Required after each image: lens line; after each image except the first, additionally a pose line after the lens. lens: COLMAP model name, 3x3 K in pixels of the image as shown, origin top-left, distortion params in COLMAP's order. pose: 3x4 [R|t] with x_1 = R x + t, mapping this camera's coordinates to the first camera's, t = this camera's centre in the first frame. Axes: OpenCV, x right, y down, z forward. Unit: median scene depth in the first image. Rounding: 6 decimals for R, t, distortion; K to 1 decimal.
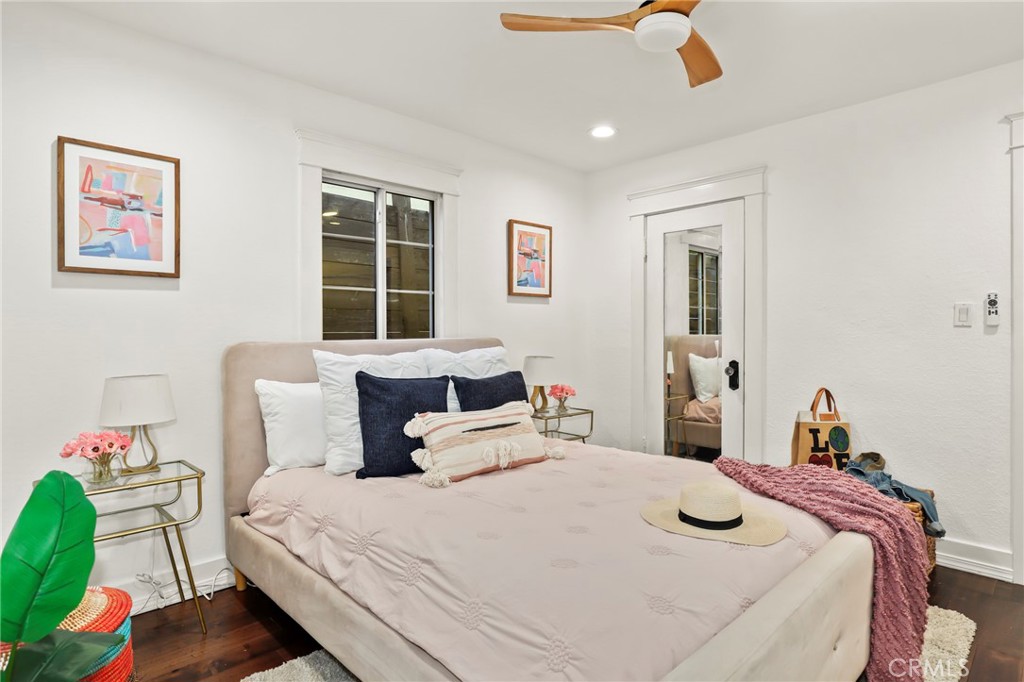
lens RADIAL K [[567.7, 0, 512.4], [0, 567.7, 338.1], [0, 0, 1]] dist [0.005966, -0.000060]
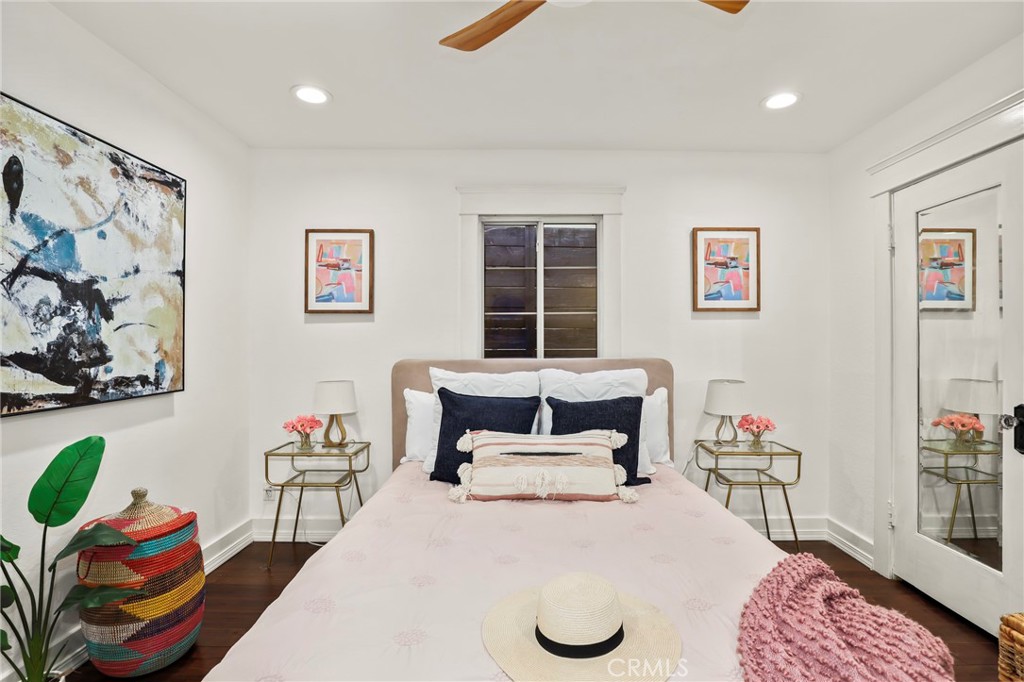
lens RADIAL K [[496.1, 0, 513.2], [0, 496.1, 339.3], [0, 0, 1]] dist [-0.006255, -0.000055]
pose [[0.719966, -0.005168, -0.693990, 0.467102], [-0.008684, 0.999827, -0.016454, -0.021014], [0.693955, 0.017873, 0.719797, 0.320849]]
